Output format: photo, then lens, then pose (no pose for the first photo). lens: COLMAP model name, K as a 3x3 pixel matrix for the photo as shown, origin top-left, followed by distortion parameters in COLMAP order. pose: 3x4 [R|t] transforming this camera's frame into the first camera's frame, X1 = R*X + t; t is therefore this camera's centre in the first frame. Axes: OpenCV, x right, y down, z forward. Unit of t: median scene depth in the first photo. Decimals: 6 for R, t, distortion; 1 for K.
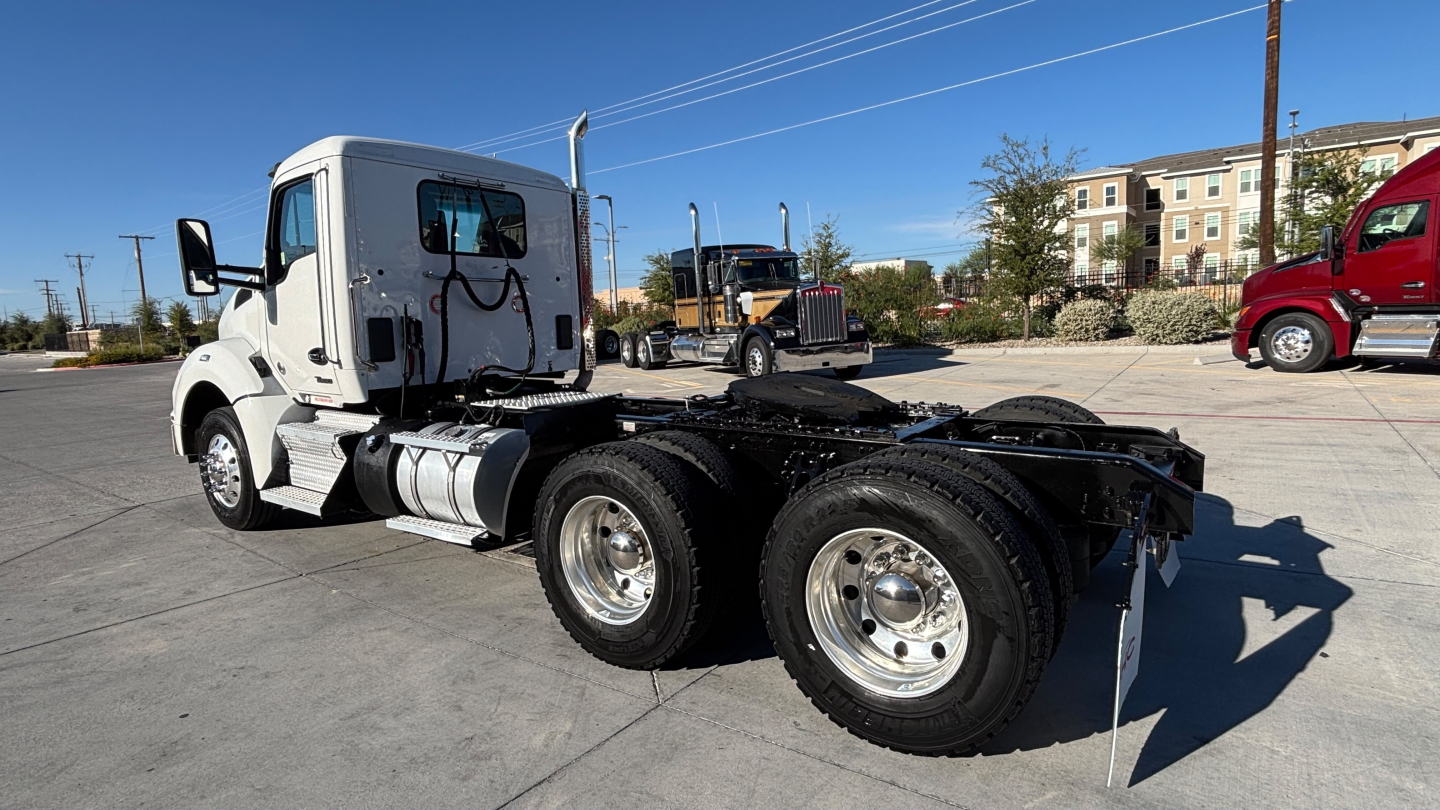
lens RADIAL K [[732.0, 0, 733.3], [0, 732.0, 382.2], [0, 0, 1]] dist [-0.001729, 0.002938]
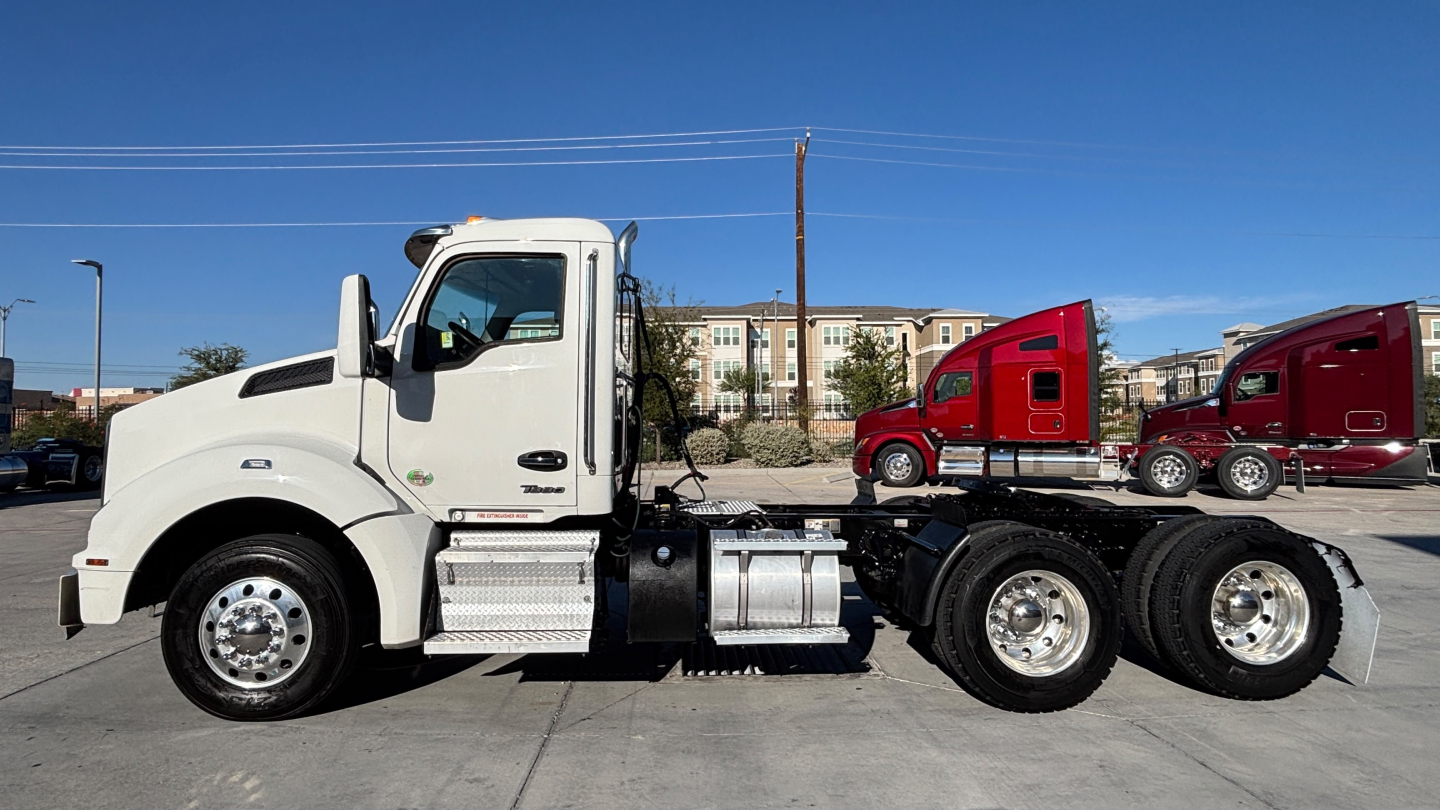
lens RADIAL K [[767.5, 0, 727.8], [0, 767.5, 402.3], [0, 0, 1]] dist [-0.001751, 0.000119]
pose [[0.778512, 0.059023, 0.624848, -0.277575], [0.029416, 0.991043, -0.130264, 0.005344], [-0.626940, 0.119793, 0.769803, 0.055544]]
